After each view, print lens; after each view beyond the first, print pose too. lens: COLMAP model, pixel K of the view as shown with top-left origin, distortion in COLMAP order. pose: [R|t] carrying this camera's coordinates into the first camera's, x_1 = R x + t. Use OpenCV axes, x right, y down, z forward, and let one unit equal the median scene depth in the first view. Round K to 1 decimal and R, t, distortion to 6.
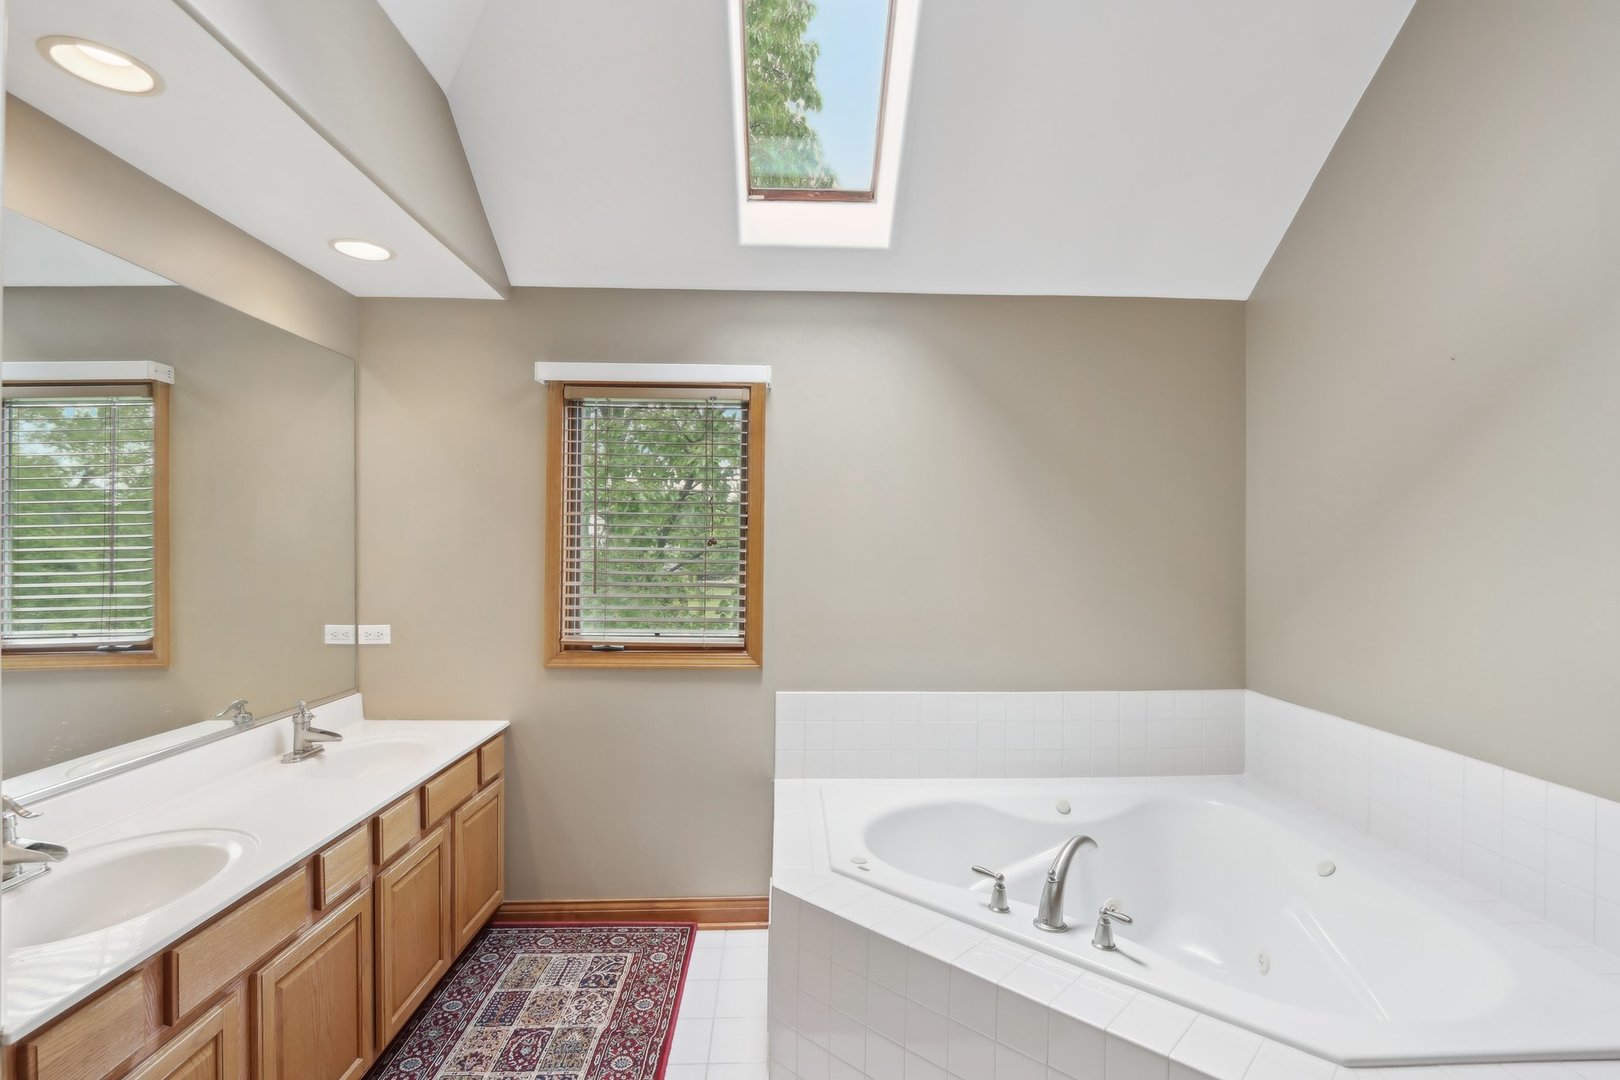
lens RADIAL K [[756.9, 0, 819.6], [0, 756.9, 543.1], [0, 0, 1]] dist [-0.013422, 0.000193]
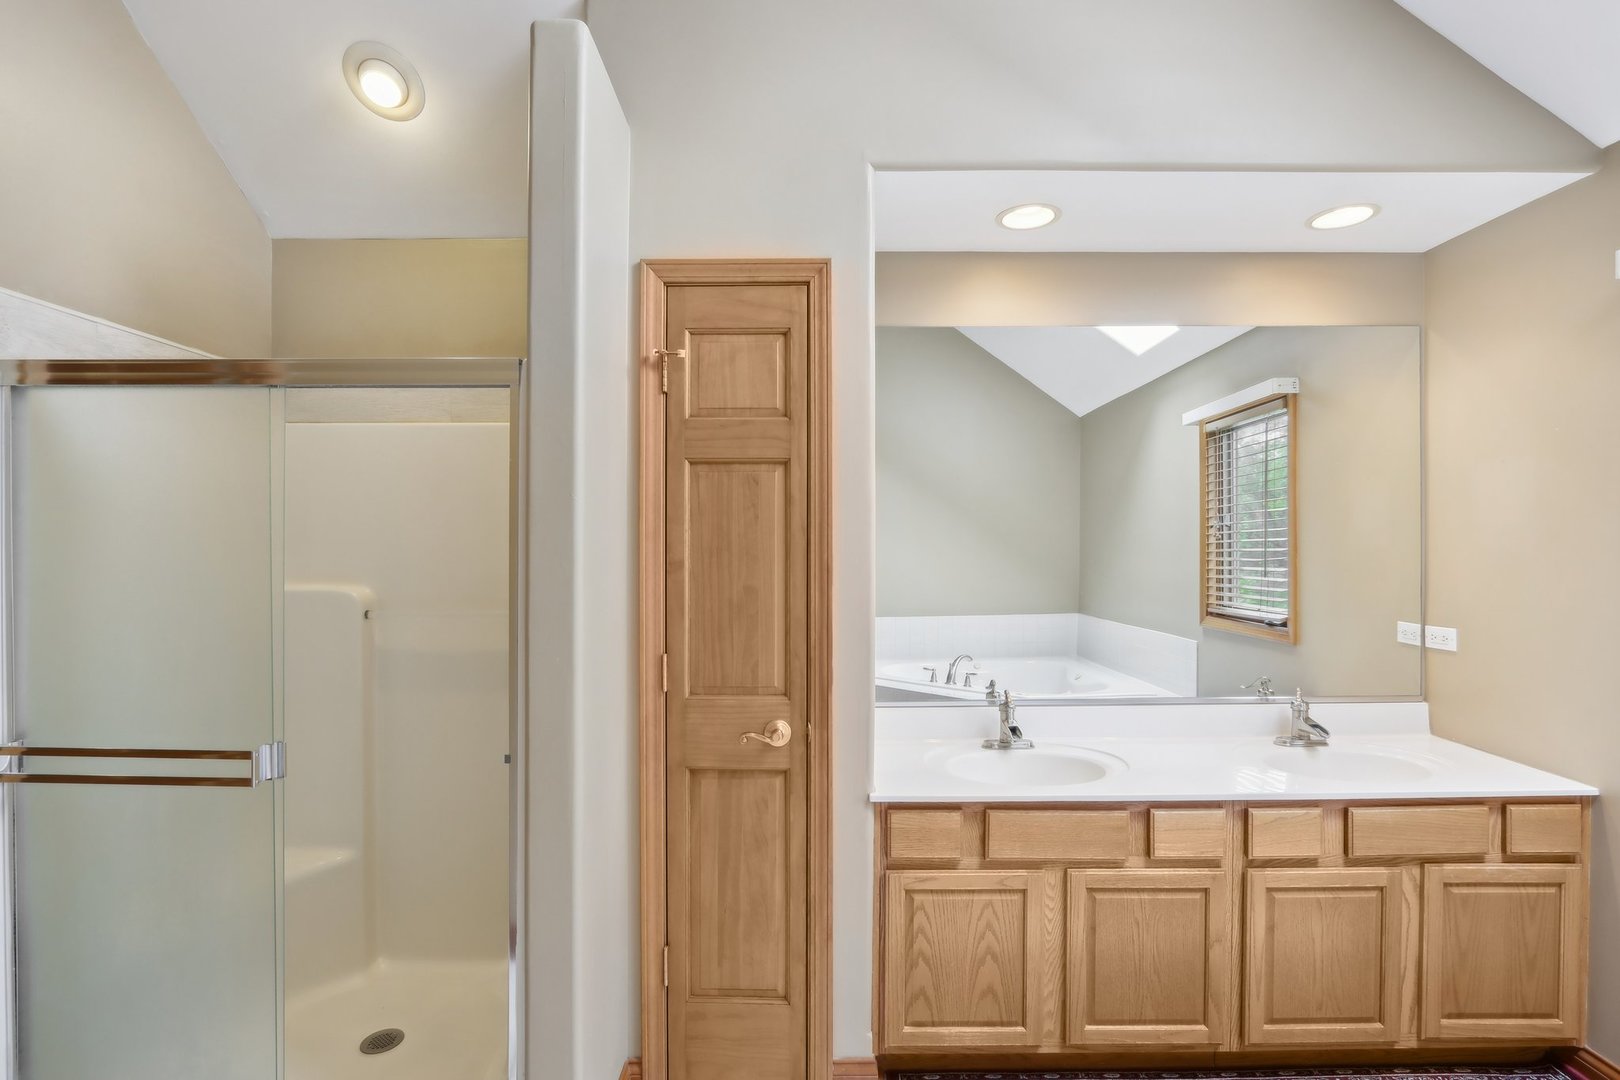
lens RADIAL K [[756.9, 0, 819.6], [0, 756.9, 543.1], [0, 0, 1]] dist [-0.013422, 0.000193]
pose [[-0.037562, -0.002050, -0.999292, 0.289135], [0.010869, 0.999938, -0.002460, 0.007691], [0.999235, -0.010954, -0.037537, 0.328277]]
